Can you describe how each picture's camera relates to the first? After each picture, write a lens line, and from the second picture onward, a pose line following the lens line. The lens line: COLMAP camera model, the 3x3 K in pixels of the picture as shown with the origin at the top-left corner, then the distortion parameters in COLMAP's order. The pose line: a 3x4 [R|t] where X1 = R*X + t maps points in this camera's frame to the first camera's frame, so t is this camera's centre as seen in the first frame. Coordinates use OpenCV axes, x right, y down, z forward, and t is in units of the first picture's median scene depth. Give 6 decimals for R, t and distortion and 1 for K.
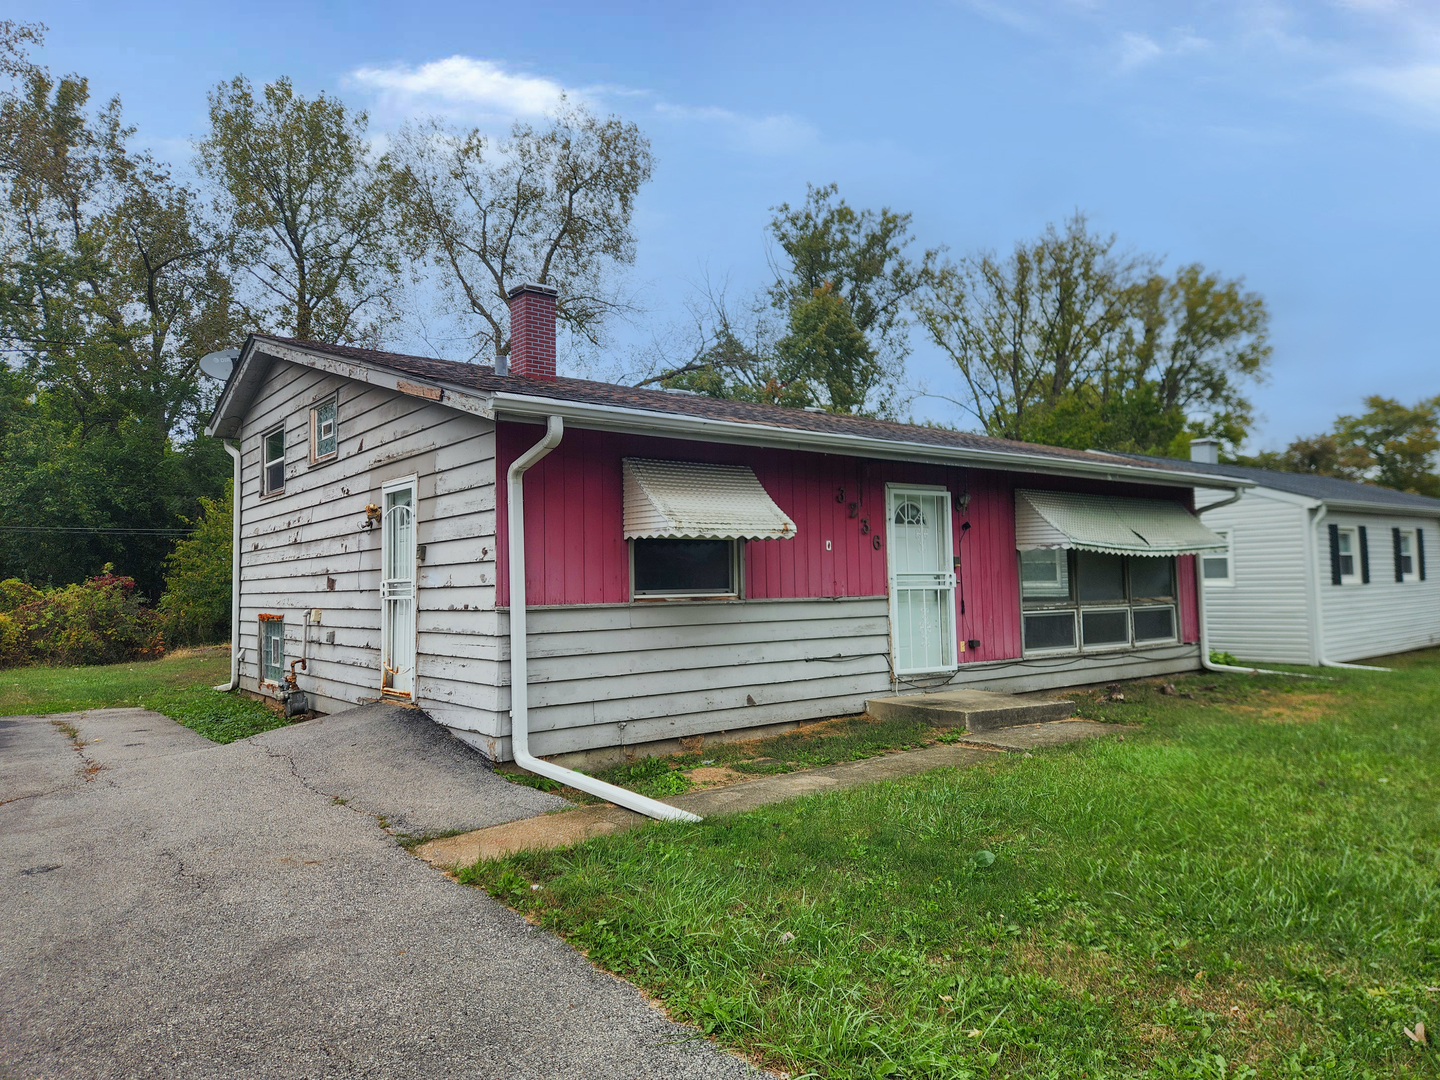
lens RADIAL K [[973.7, 0, 710.3], [0, 973.7, 535.4], [0, 0, 1]] dist [0.046611, -0.005856]
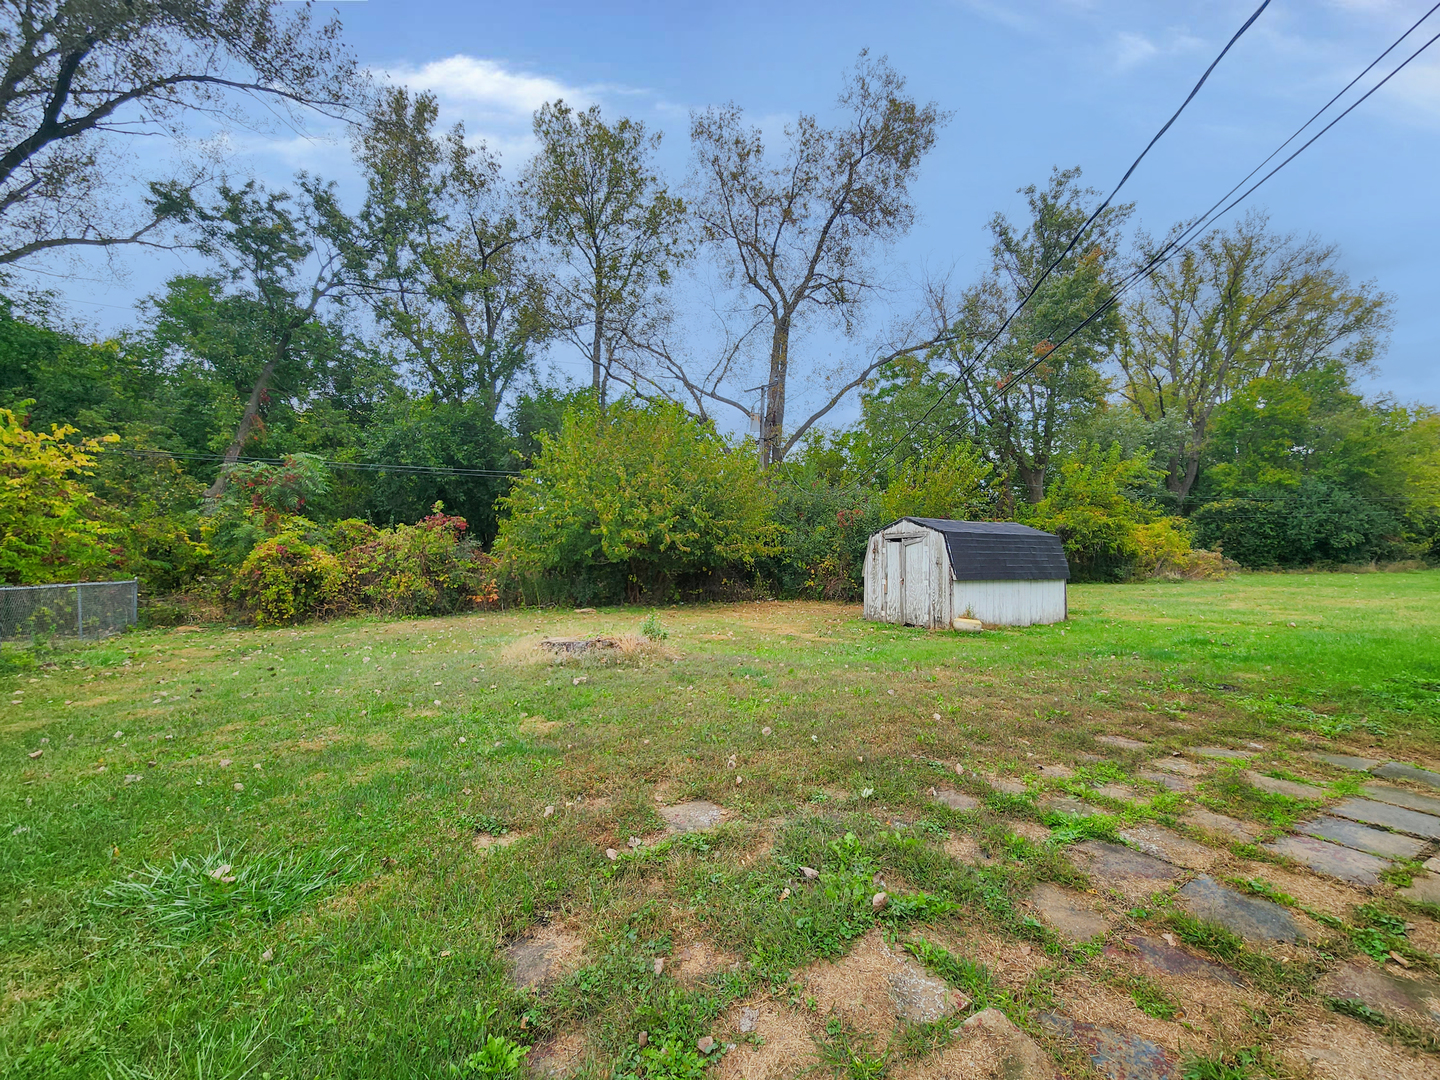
lens RADIAL K [[586.2, 0, 728.6], [0, 586.2, 534.5], [0, 0, 1]] dist [0.000949, -0.000030]
pose [[0.991924, 0.017451, -0.125630, -0.696013], [-0.011534, 0.998796, 0.047672, 0.072613], [0.126310, -0.045838, 0.990931, 1.249200]]
